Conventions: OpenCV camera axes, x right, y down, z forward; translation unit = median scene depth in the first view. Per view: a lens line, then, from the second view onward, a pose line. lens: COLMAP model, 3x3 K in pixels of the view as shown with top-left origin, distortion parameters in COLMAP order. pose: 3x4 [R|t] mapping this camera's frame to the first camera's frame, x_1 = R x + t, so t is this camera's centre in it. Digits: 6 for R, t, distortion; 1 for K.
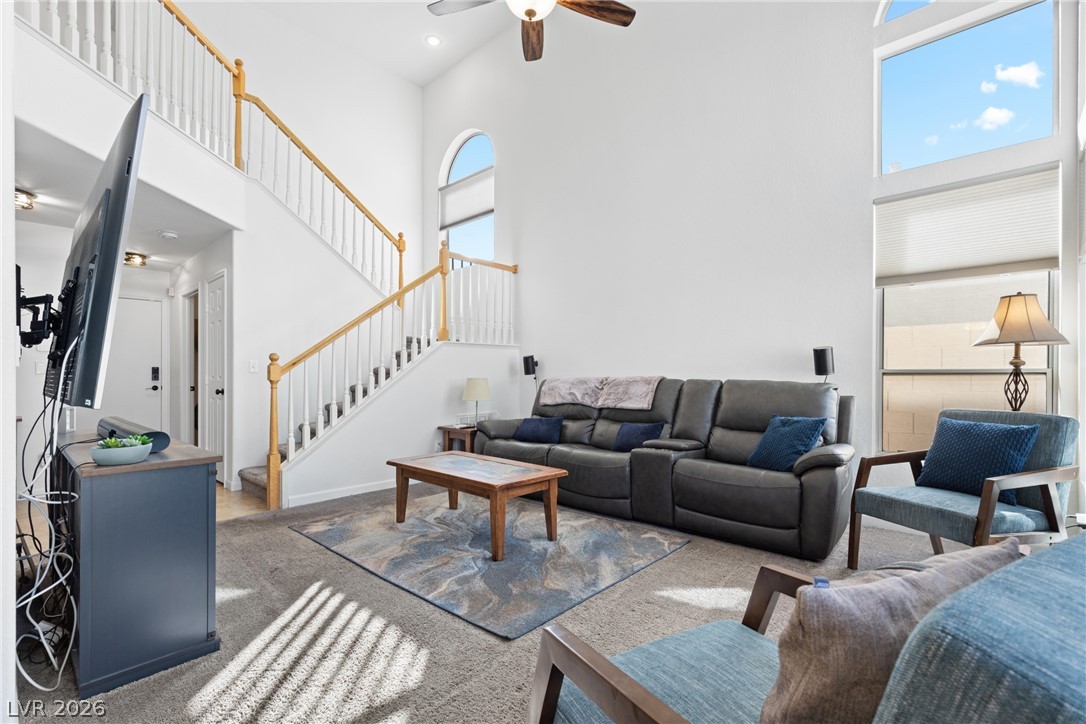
lens RADIAL K [[489.0, 0, 546.1], [0, 489.0, 369.5], [0, 0, 1]] dist [0.002681, -0.000186]
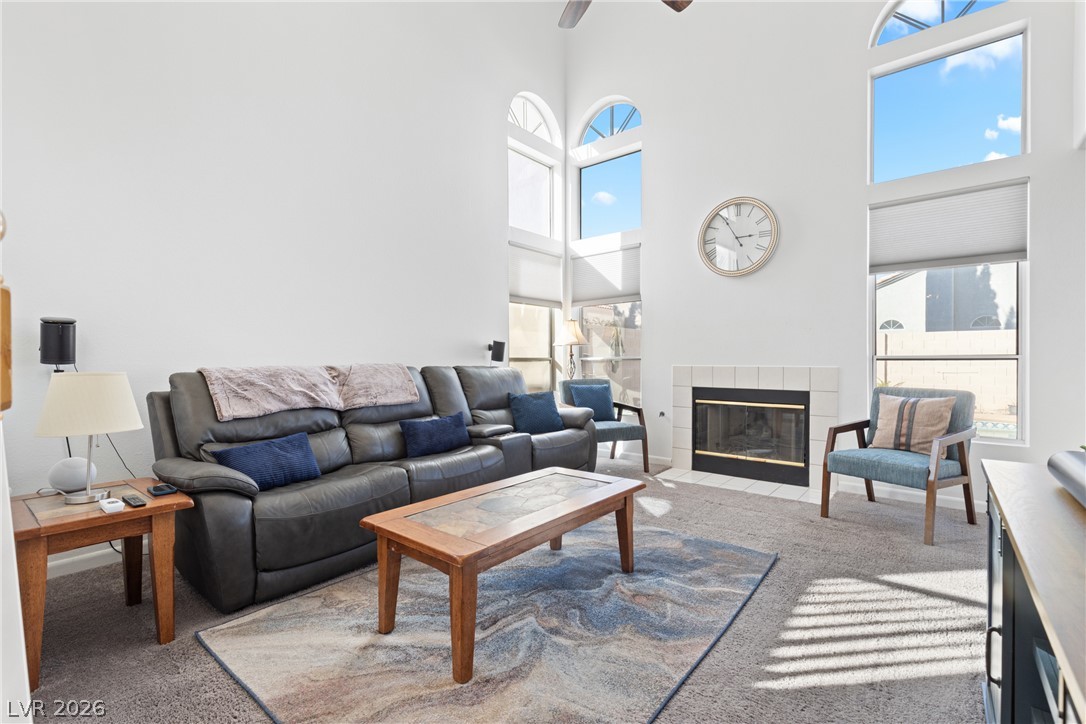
lens RADIAL K [[494.5, 0, 543.0], [0, 494.5, 362.0], [0, 0, 1]] dist [0.000069, -0.000175]
pose [[-0.059912, -0.006000, 0.998186, -0.948535], [-0.004871, 0.999972, 0.005718, 0.007893], [-0.998192, -0.004520, -0.059939, 1.172408]]
